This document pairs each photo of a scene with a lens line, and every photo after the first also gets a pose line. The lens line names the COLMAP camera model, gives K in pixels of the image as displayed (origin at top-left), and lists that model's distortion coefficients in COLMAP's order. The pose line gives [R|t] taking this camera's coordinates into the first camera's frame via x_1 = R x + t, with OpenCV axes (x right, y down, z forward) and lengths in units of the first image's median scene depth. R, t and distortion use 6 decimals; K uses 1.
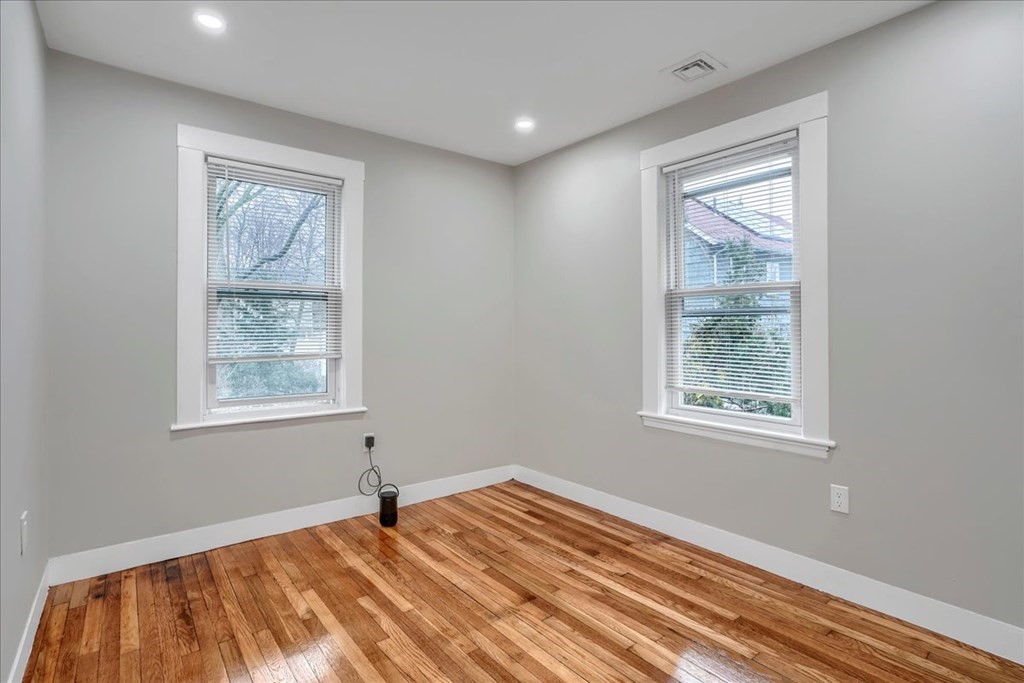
lens RADIAL K [[498.6, 0, 523.3], [0, 498.6, 337.6], [0, 0, 1]] dist [-0.036275, 0.011412]
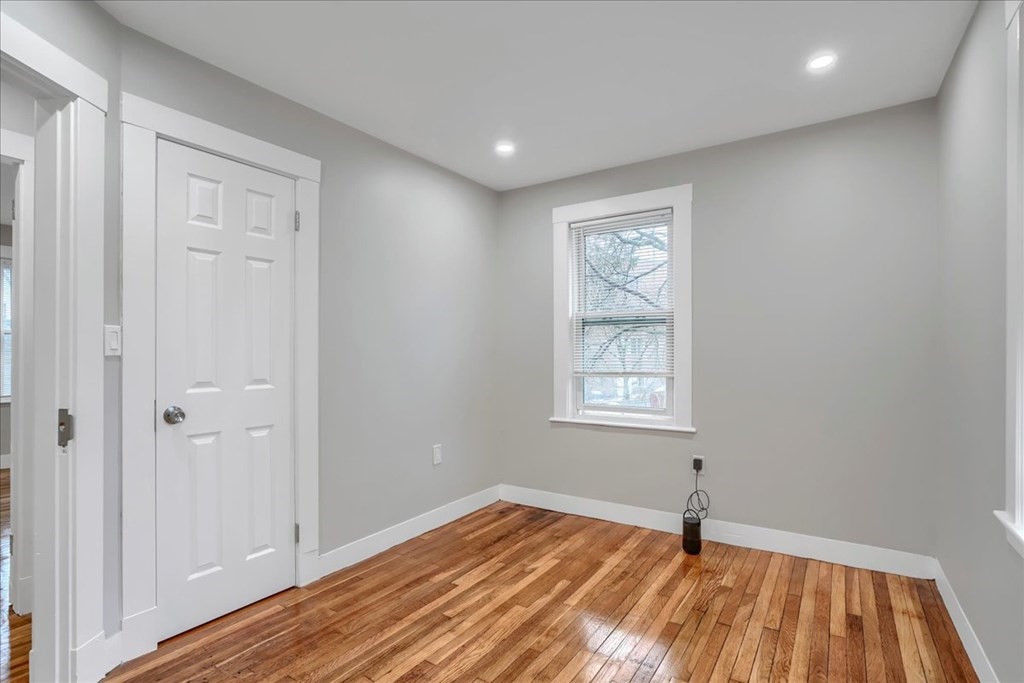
lens RADIAL K [[498.6, 0, 511.9], [0, 498.6, 343.3], [0, 0, 1]] dist [-0.036275, 0.011412]
pose [[0.311749, -0.017881, -0.949996, 0.590921], [-0.010887, 0.999690, -0.022389, -0.004125], [0.950102, 0.017322, 0.311458, 0.393933]]
